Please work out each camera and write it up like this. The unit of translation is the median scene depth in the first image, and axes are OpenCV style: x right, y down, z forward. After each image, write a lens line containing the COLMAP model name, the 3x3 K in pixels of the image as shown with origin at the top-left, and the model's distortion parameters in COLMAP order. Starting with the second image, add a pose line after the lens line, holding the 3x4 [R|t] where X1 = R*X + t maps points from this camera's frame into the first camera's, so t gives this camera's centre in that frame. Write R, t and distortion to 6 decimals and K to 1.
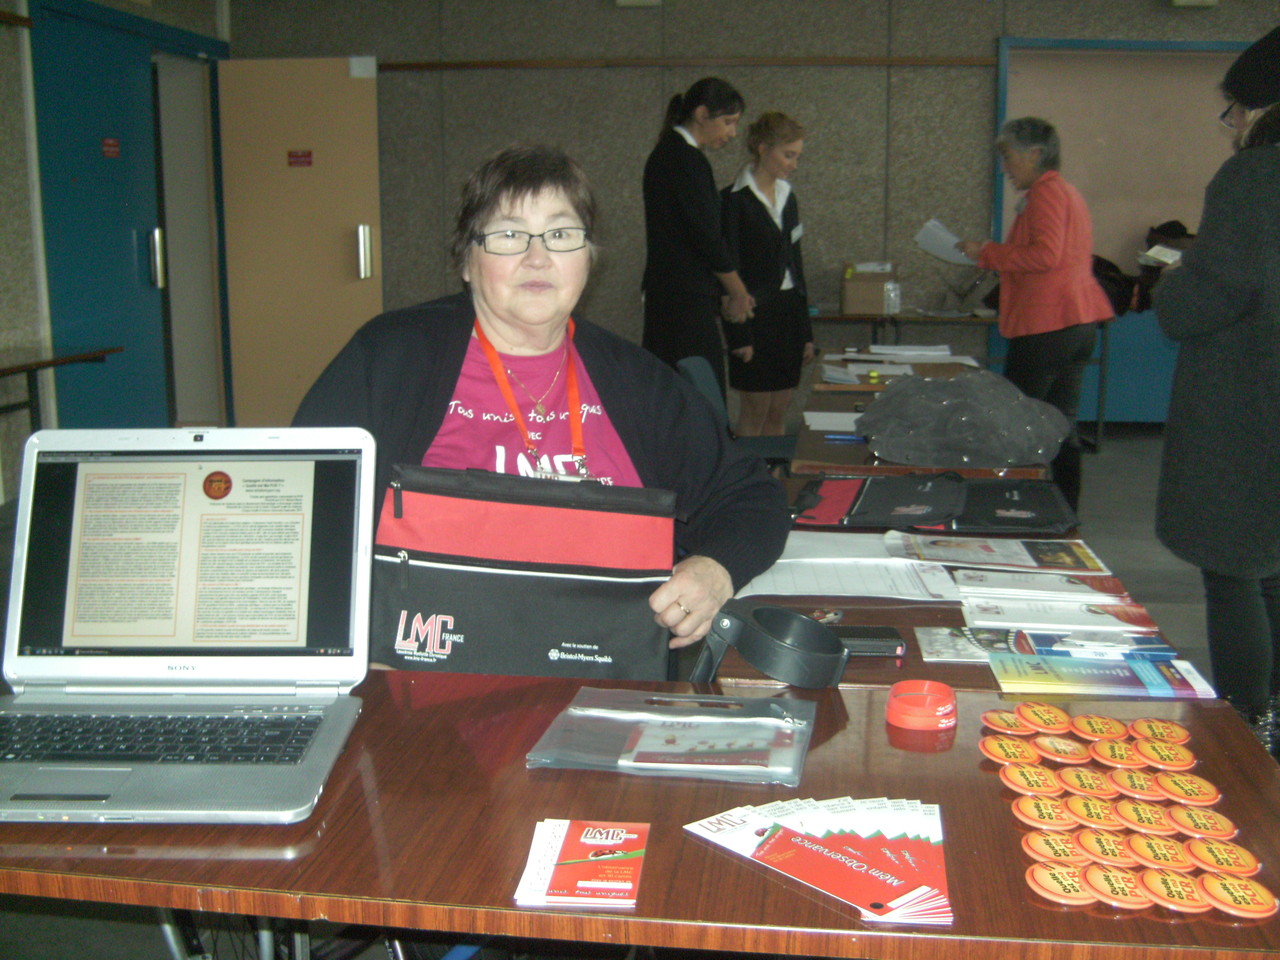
lens RADIAL K [[1446.0, 0, 640.0], [0, 1446.0, 480.0], [0, 0, 1]] dist [-0.191019, 0.228816]
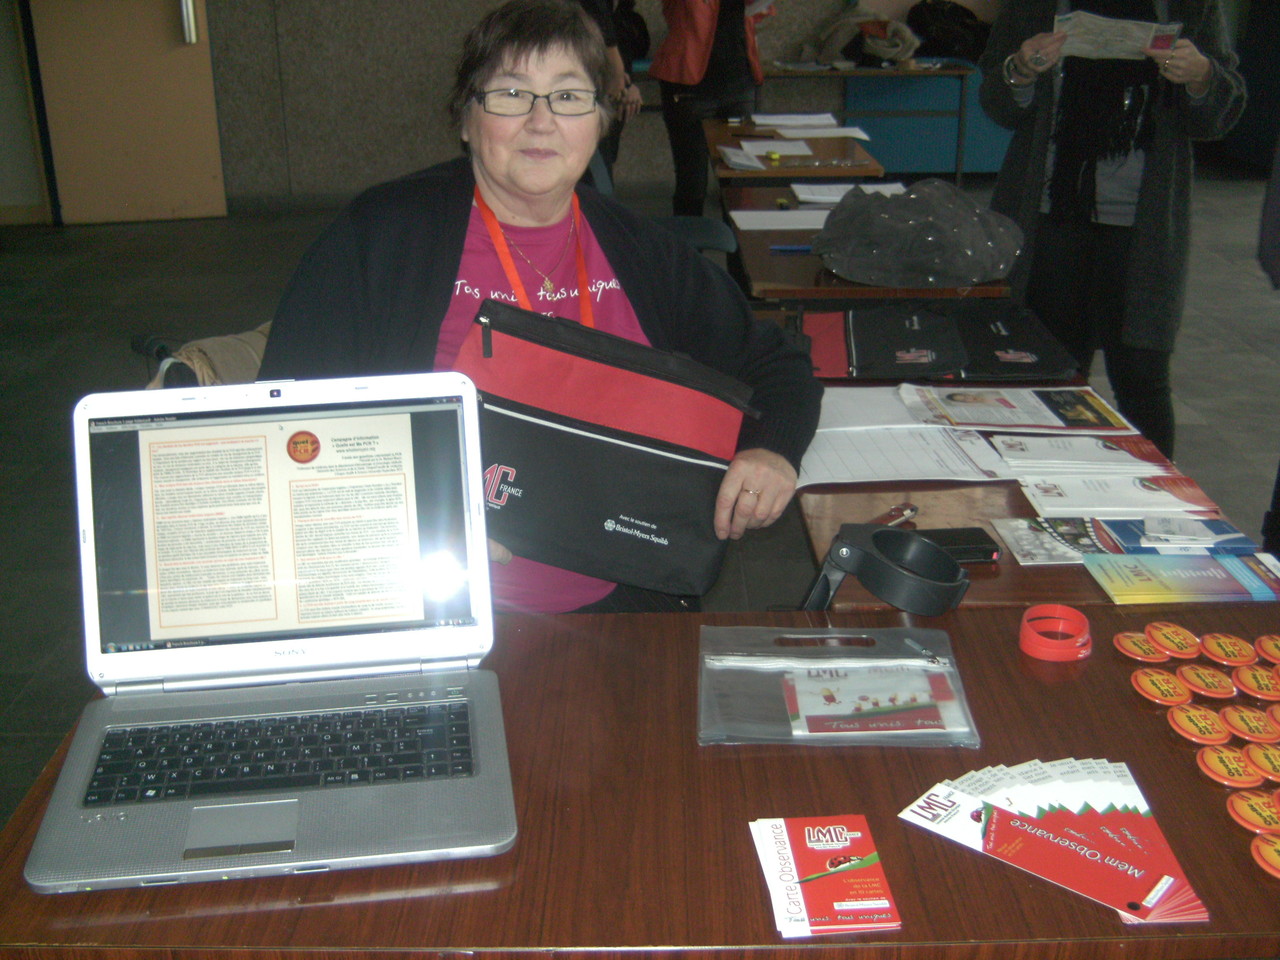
lens RADIAL K [[1446.0, 0, 640.0], [0, 1446.0, 480.0], [0, 0, 1]] dist [-0.191019, 0.228816]
pose [[0.989212, -0.059979, 0.133646, -0.210370], [0.033343, 0.980576, 0.193282, -0.145180], [-0.142643, -0.186741, 0.971998, 0.086604]]
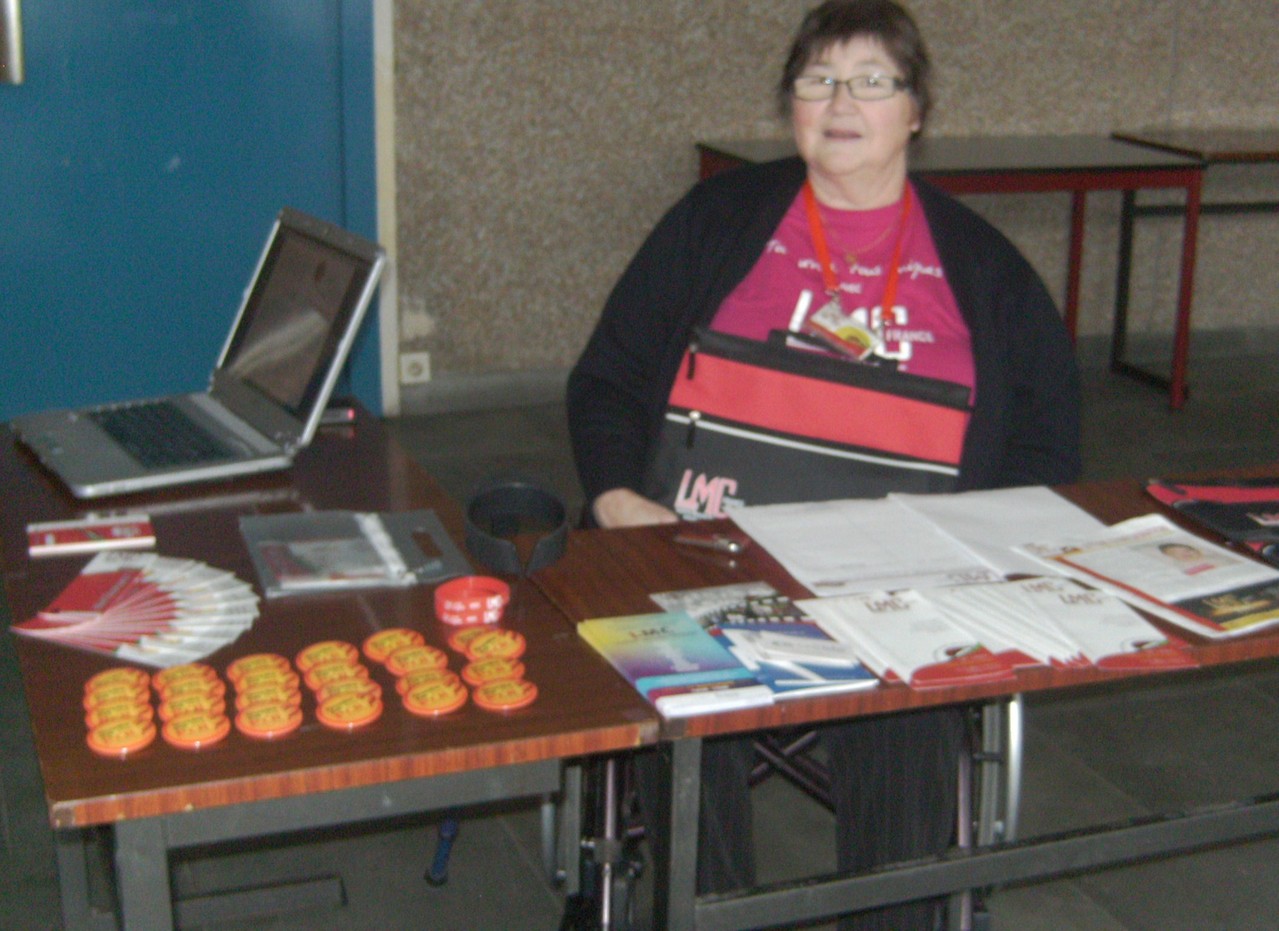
lens RADIAL K [[2096.7, 0, 639.5], [0, 2096.7, 465.5], [0, 0, 1]] dist [-0.051156, -0.236154]
pose [[0.469433, 0.255413, -0.845220, 1.443963], [-0.176977, 0.965041, 0.193329, -0.238887], [0.865050, 0.058830, 0.498224, 0.338626]]
